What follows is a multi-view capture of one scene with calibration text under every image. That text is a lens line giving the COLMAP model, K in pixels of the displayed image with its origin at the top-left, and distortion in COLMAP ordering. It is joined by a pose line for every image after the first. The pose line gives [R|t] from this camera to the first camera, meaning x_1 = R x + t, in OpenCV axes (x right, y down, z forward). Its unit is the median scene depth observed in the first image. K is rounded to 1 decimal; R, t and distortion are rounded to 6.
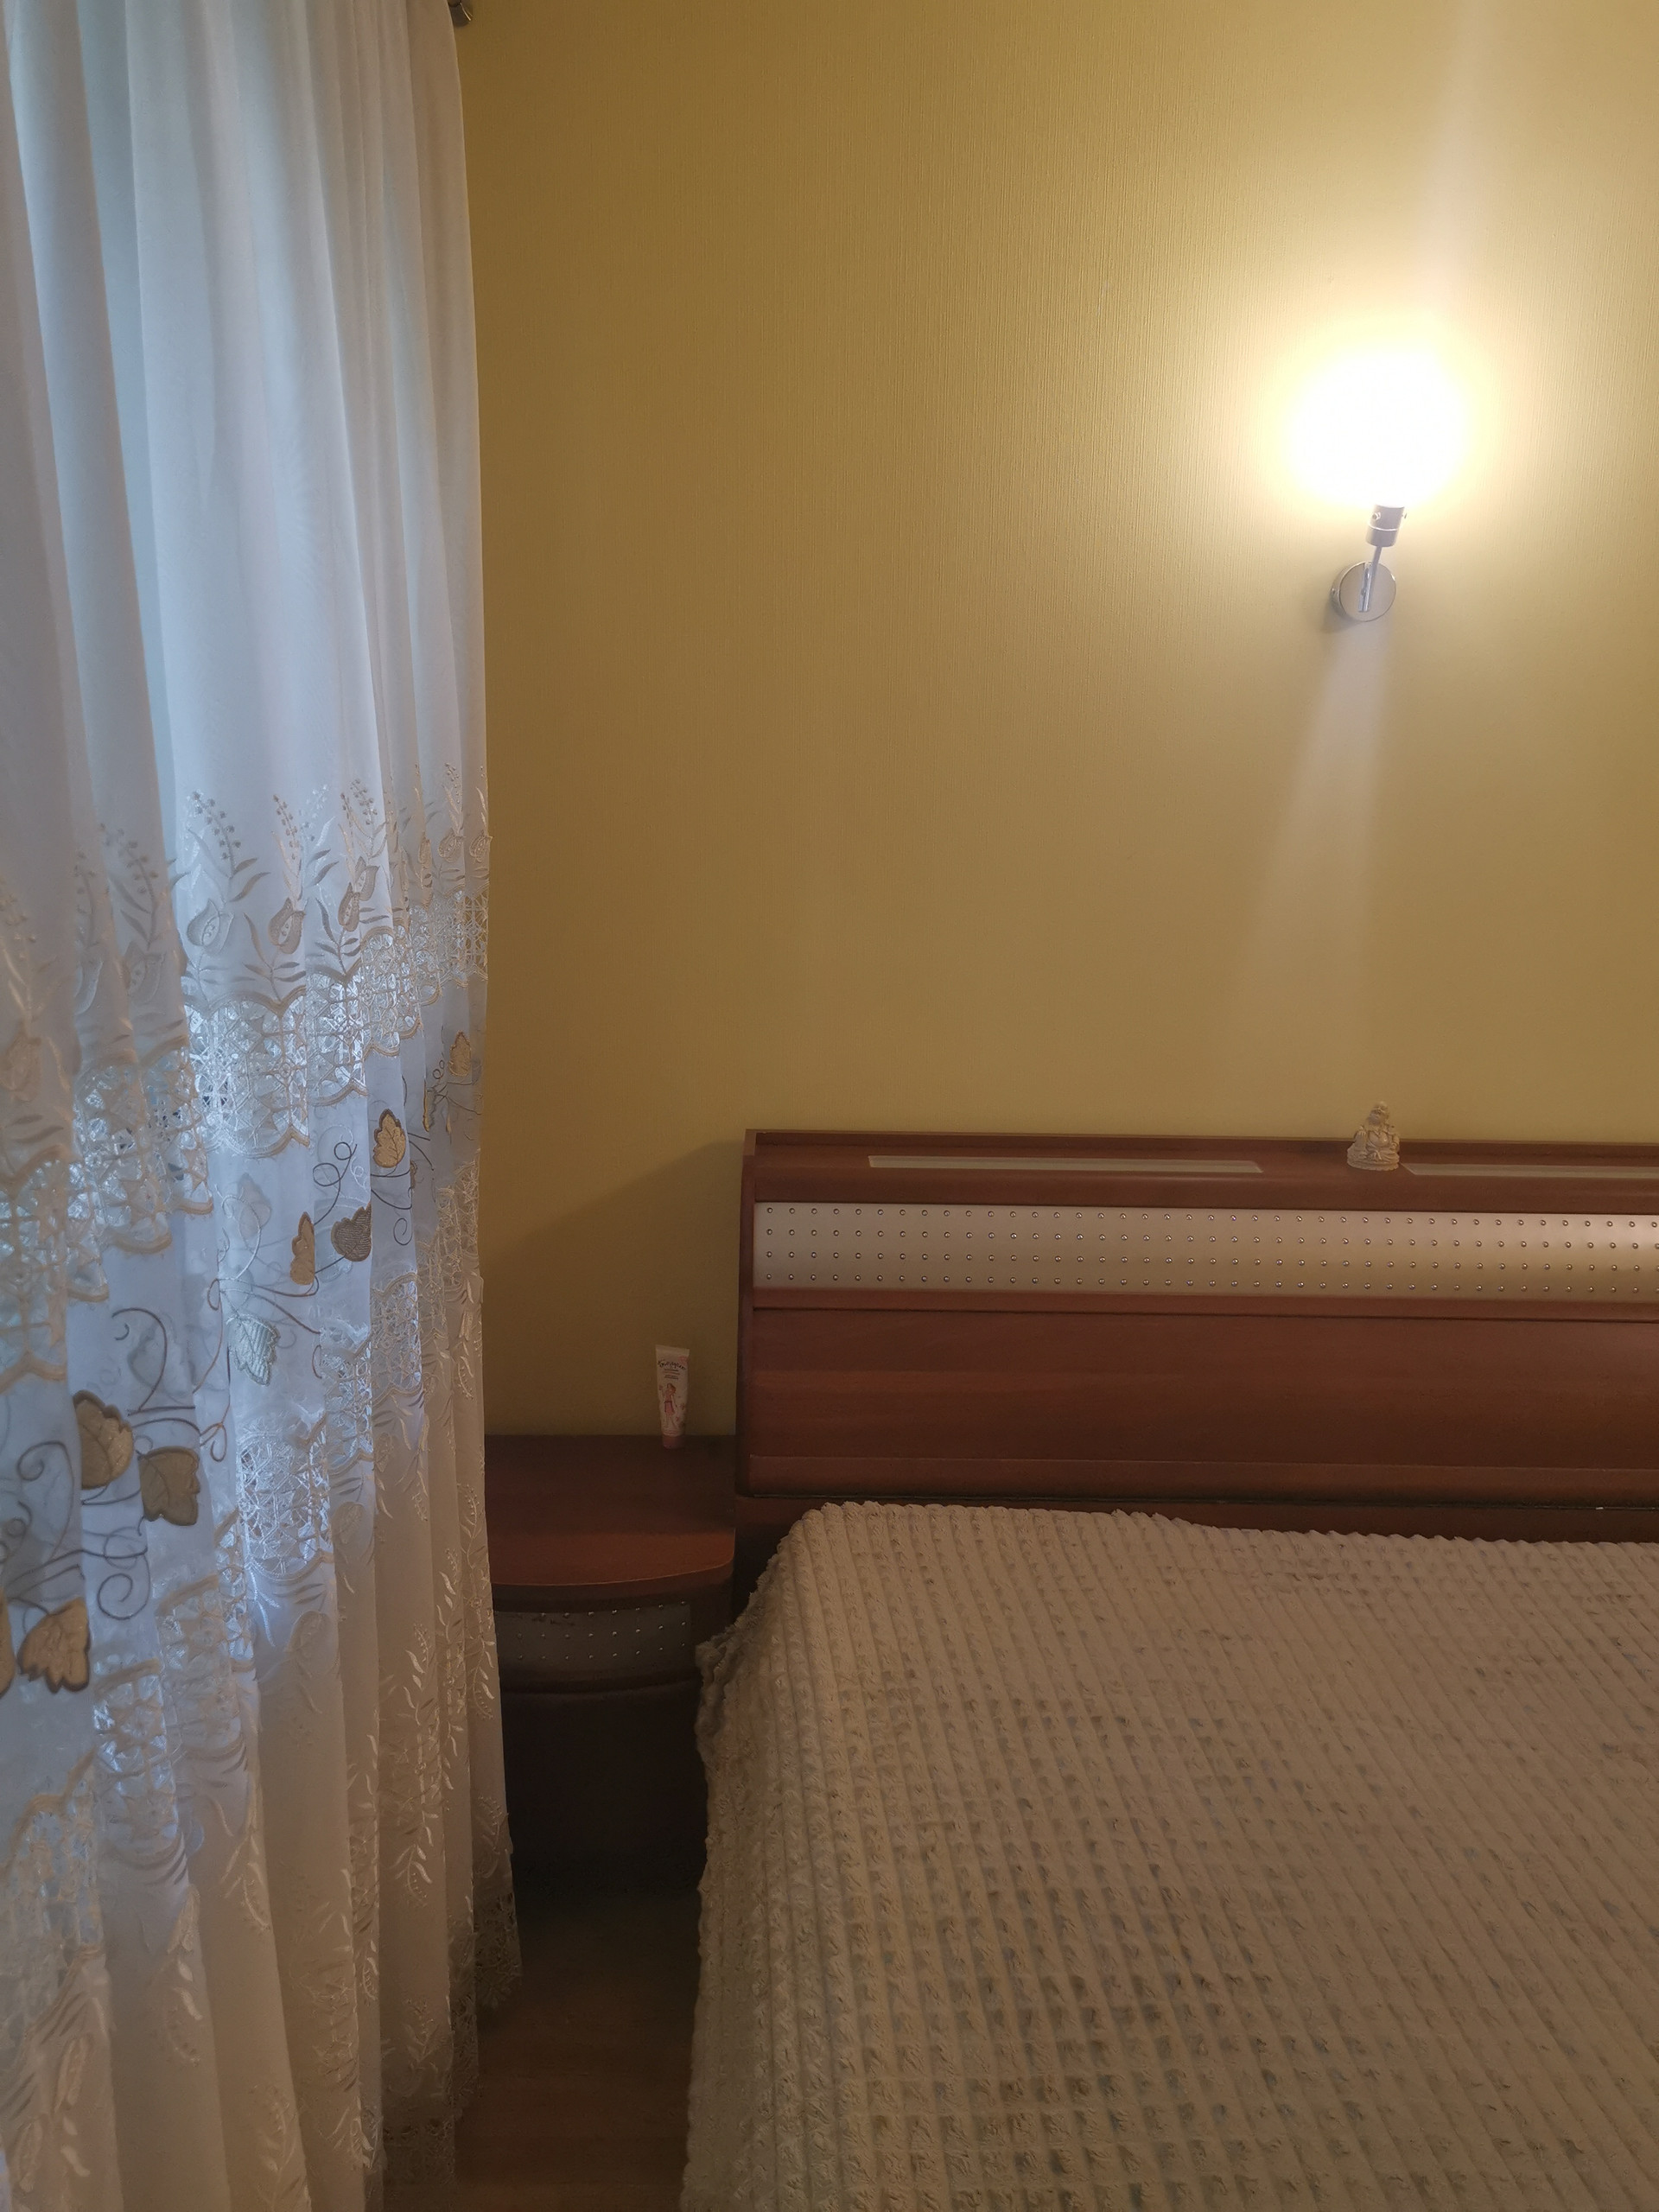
lens RADIAL K [[1700.7, 0, 832.7], [0, 1700.7, 1106.1], [0, 0, 1]] dist [0.050707, -0.038402]
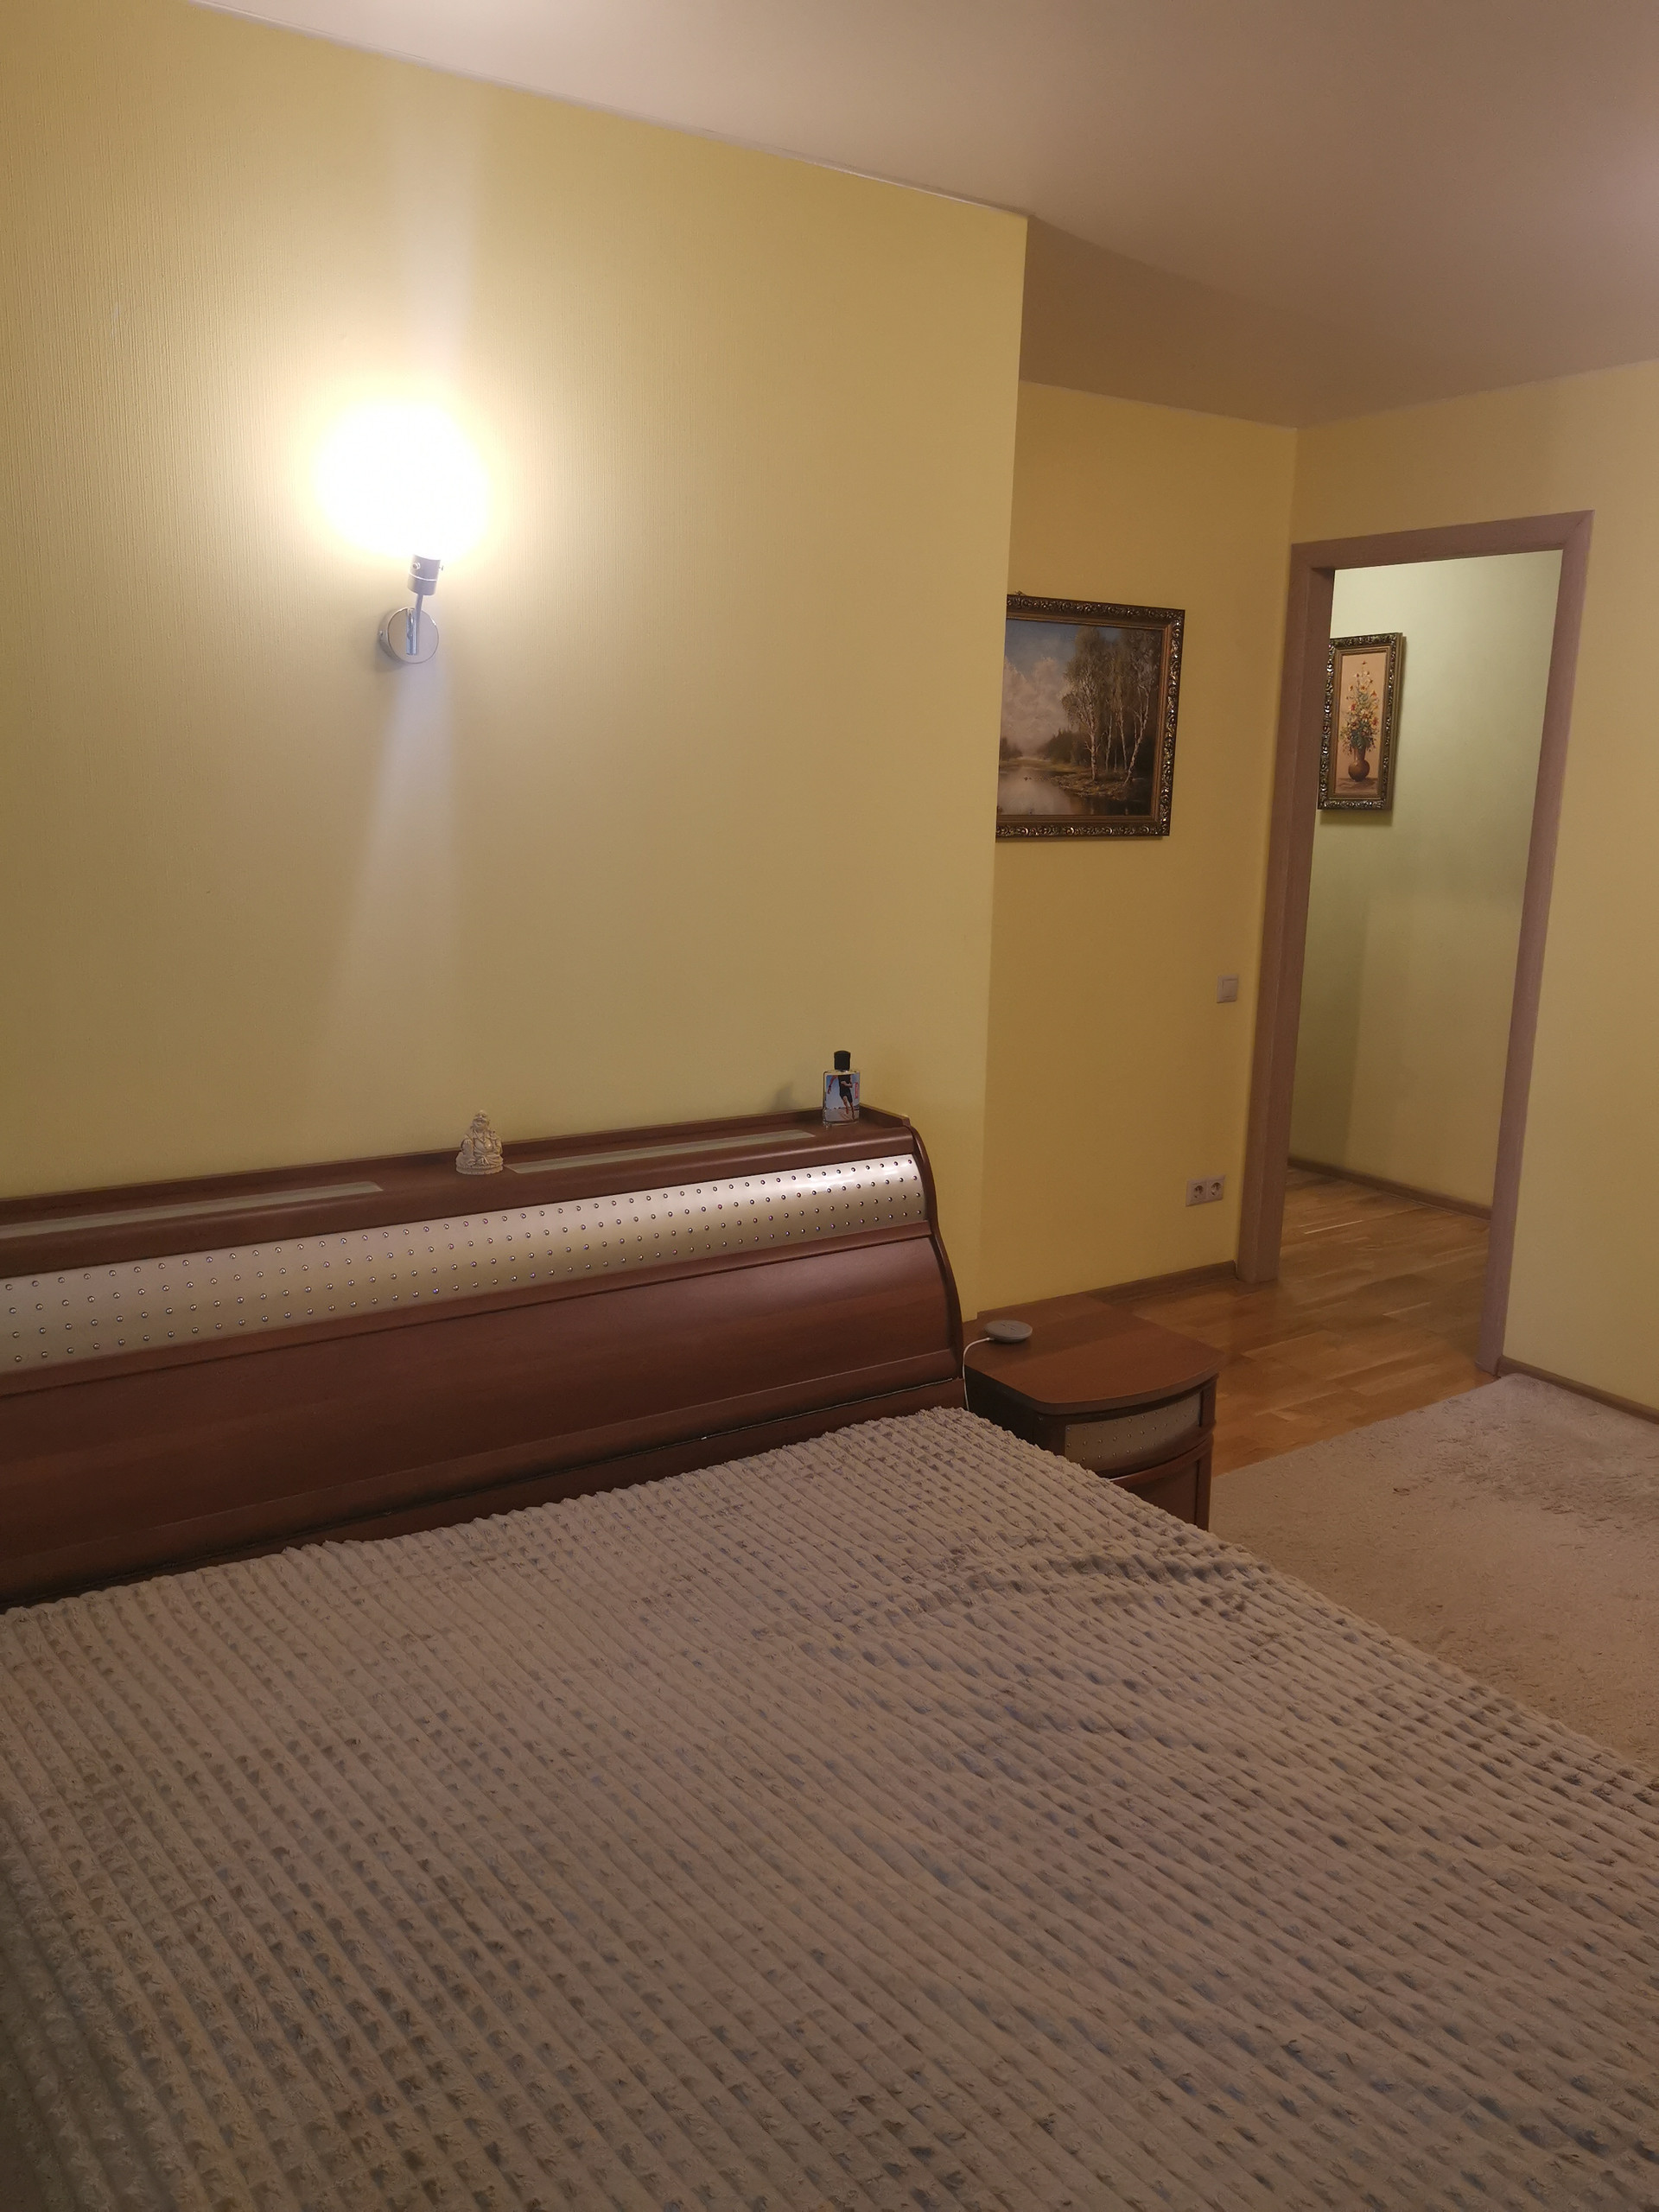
lens RADIAL K [[1700.7, 0, 805.5], [0, 1700.7, 1108.4], [0, 0, 1]] dist [0.050707, -0.038402]
pose [[0.835931, -0.111560, 0.537376, -0.112924], [0.118690, 0.992700, 0.021453, -0.003182], [-0.535846, 0.045848, 0.843070, -0.015961]]
